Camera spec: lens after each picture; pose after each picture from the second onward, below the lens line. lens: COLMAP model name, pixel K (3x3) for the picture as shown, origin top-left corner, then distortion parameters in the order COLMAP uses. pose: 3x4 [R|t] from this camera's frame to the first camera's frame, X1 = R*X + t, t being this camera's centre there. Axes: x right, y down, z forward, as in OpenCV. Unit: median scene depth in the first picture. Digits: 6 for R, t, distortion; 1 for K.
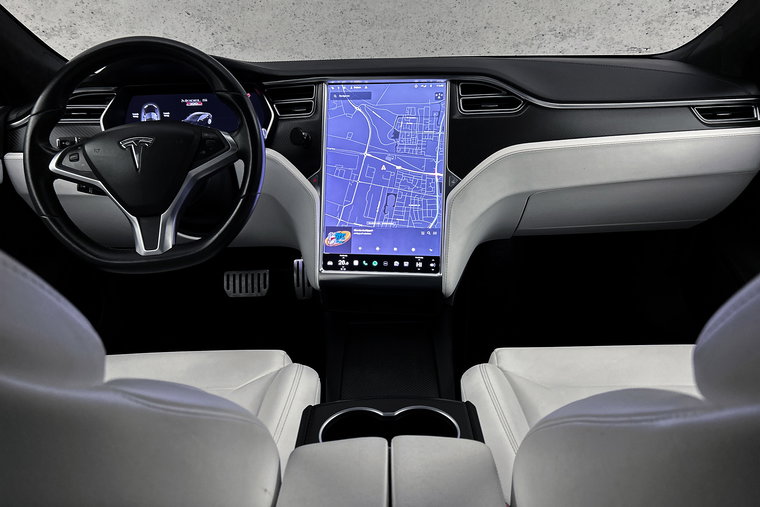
lens RADIAL K [[562.1, 0, 380.9], [0, 562.1, 258.9], [0, 0, 1]] dist [0.085891, -0.110949]
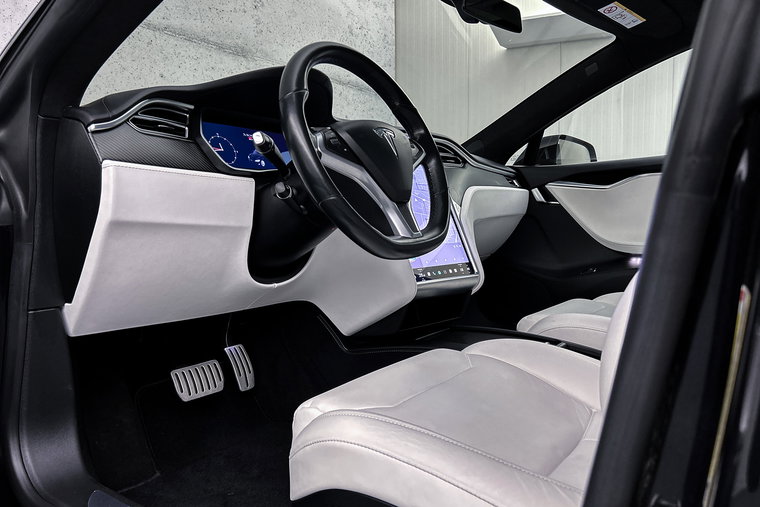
lens RADIAL K [[562.1, 0, 380.9], [0, 562.1, 258.9], [0, 0, 1]] dist [0.085891, -0.110949]
pose [[0.575790, -0.038411, 0.816695, -1.049408], [0.313313, 0.933007, -0.177012, 0.151673], [-0.755183, 0.357803, 0.549251, 0.431222]]
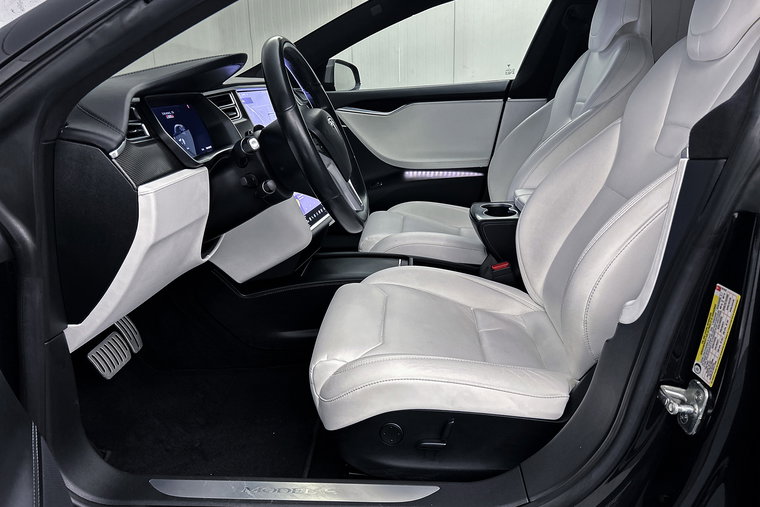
lens RADIAL K [[562.1, 0, 380.9], [0, 562.1, 258.9], [0, 0, 1]] dist [0.085891, -0.110949]
pose [[0.041771, -0.276214, 0.960188, -1.355290], [0.406541, 0.882572, 0.236201, -0.156602], [-0.912677, 0.380489, 0.149158, 0.684189]]
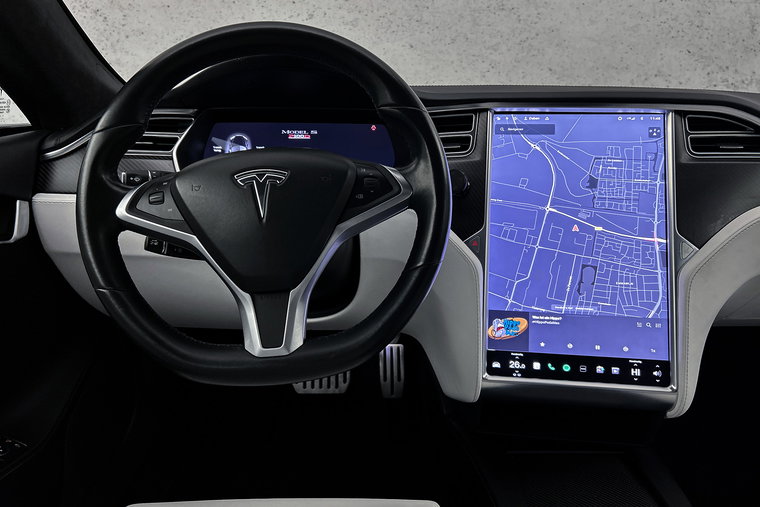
lens RADIAL K [[567.0, 0, 380.0], [0, 567.0, 253.5], [0, 0, 1]] dist [0.079769, -0.137969]
pose [[0.999333, 0.029536, 0.021463, -0.252365], [-0.026622, 0.991768, -0.125251, -0.036028], [-0.024986, 0.124596, 0.991893, 0.308354]]
